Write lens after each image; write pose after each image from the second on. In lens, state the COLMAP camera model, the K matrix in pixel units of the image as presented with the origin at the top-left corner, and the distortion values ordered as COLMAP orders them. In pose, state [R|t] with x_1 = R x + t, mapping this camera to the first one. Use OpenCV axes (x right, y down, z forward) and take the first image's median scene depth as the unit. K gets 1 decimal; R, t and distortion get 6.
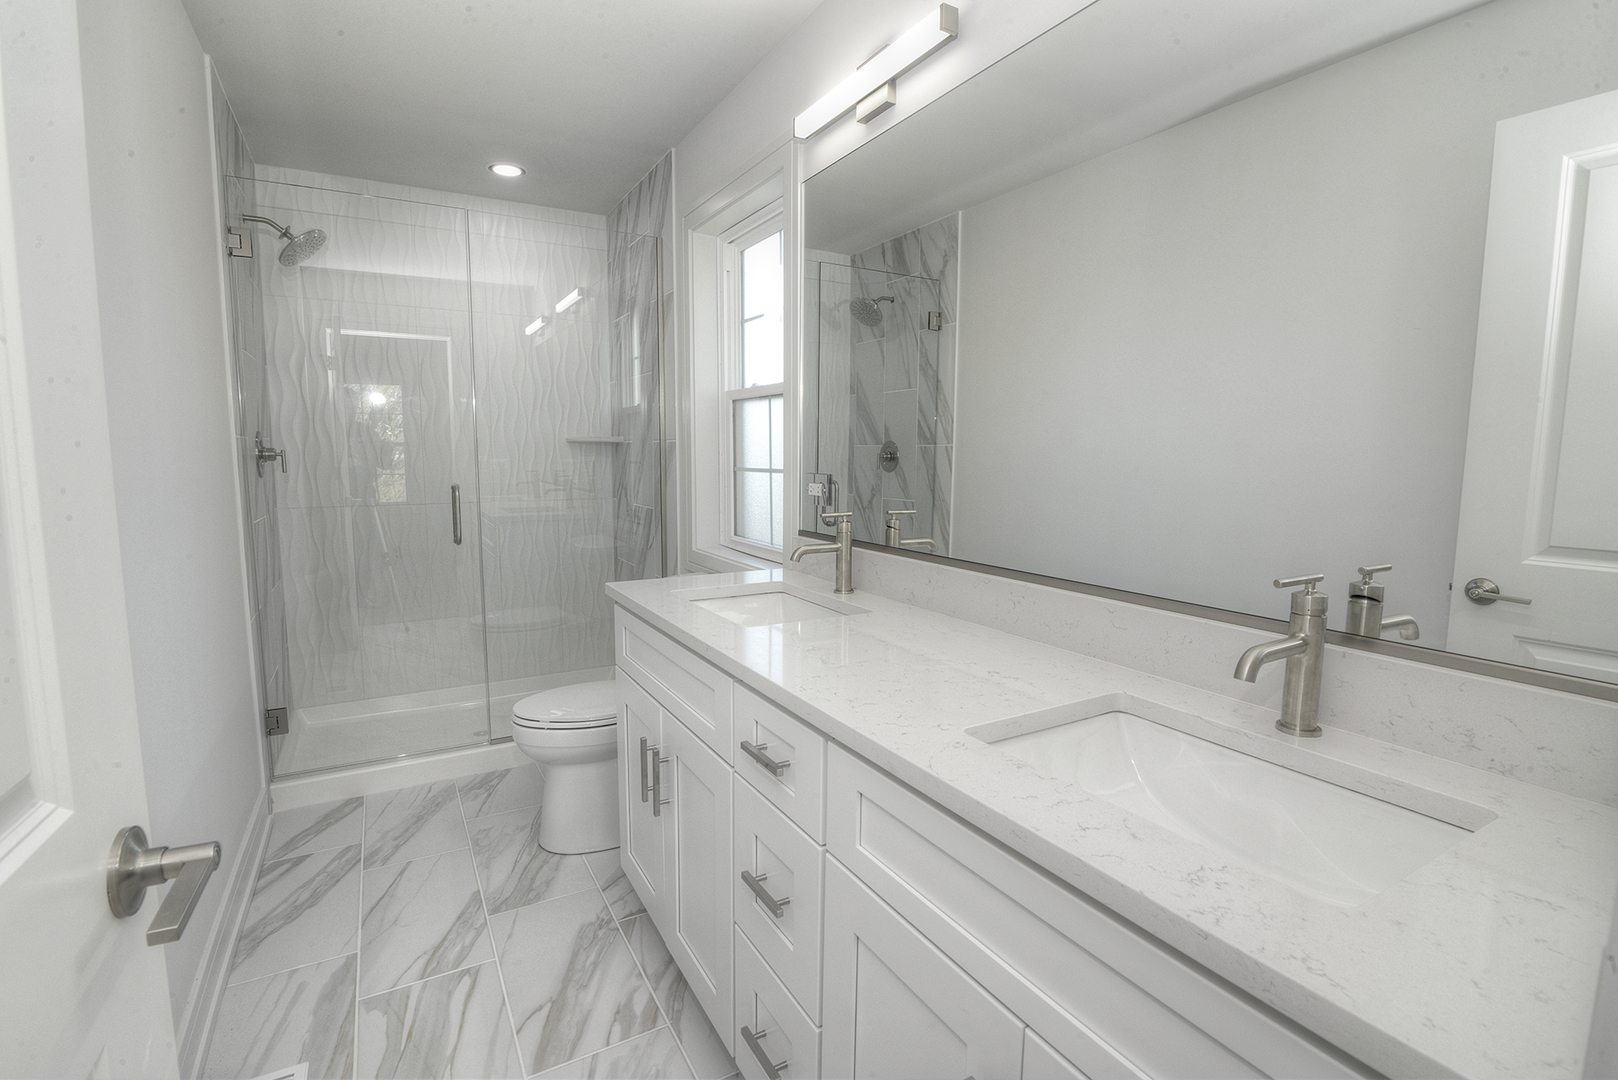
lens RADIAL K [[741.3, 0, 815.0], [0, 741.3, 537.9], [0, 0, 1]] dist [-0.017318, 0.000773]
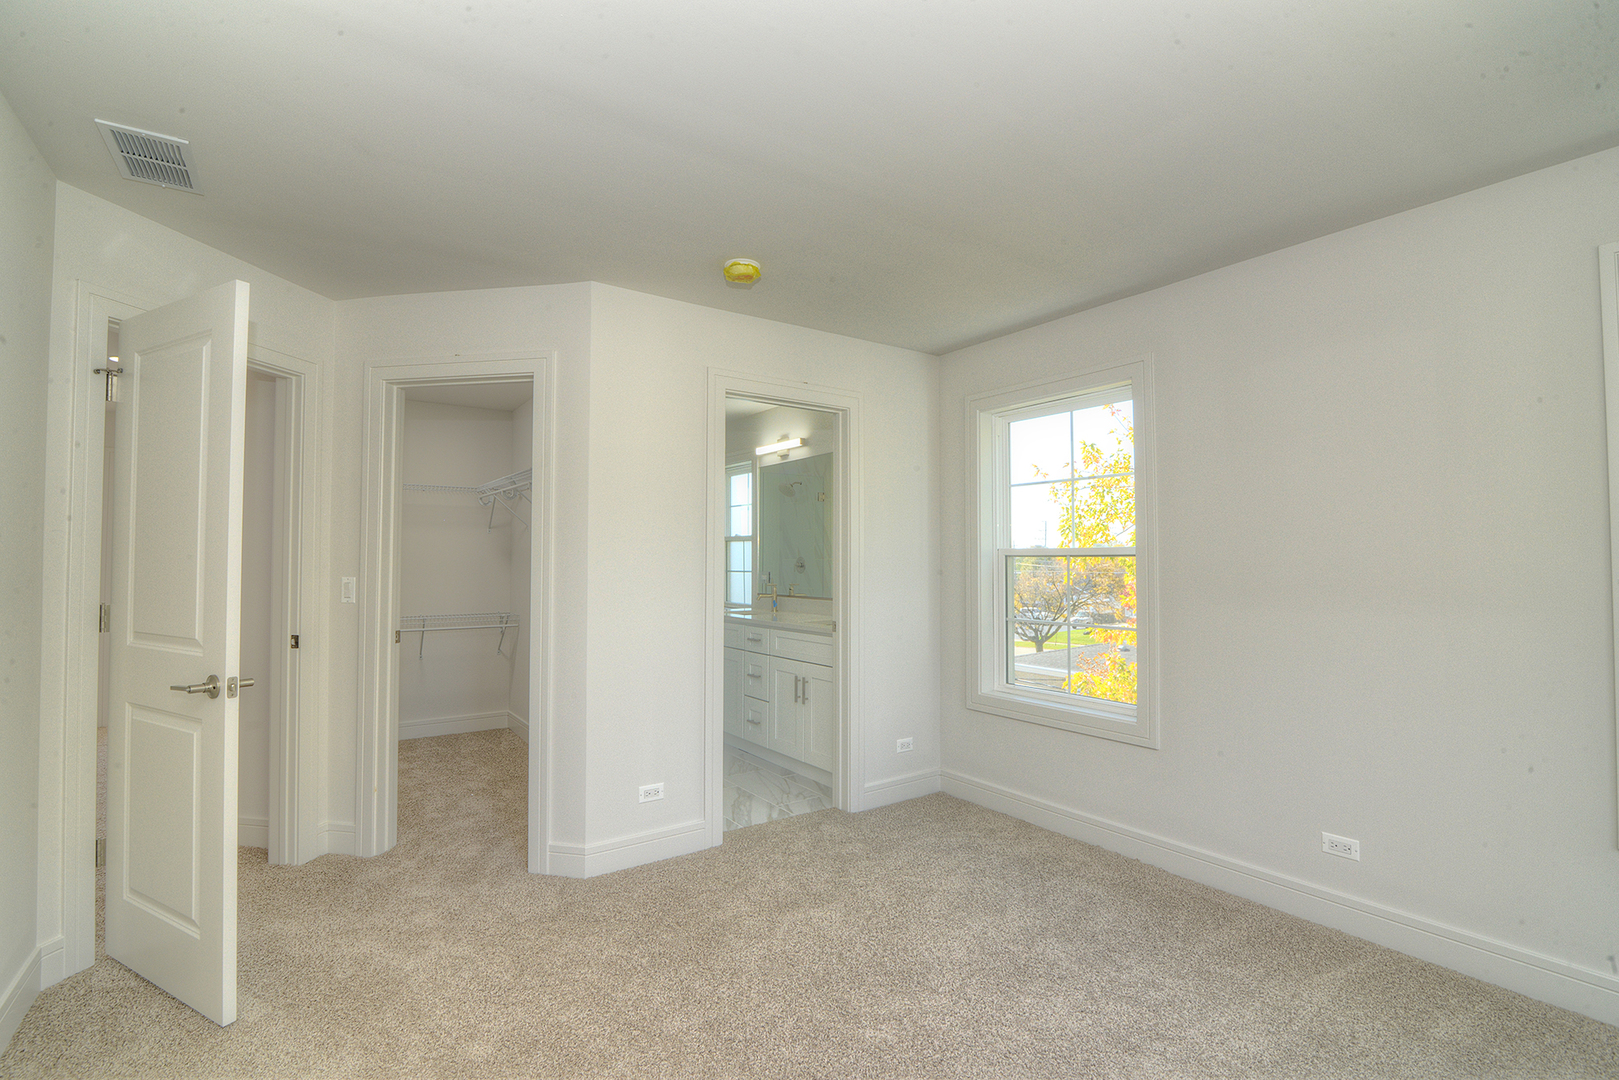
lens RADIAL K [[741.7, 0, 816.6], [0, 741.7, 545.8], [0, 0, 1]] dist [-0.017318, 0.000773]
pose [[0.996259, -0.013053, 0.085425, -0.030058], [0.024683, 0.990328, -0.136532, 0.150616], [-0.082817, 0.138130, 0.986946, -1.311247]]
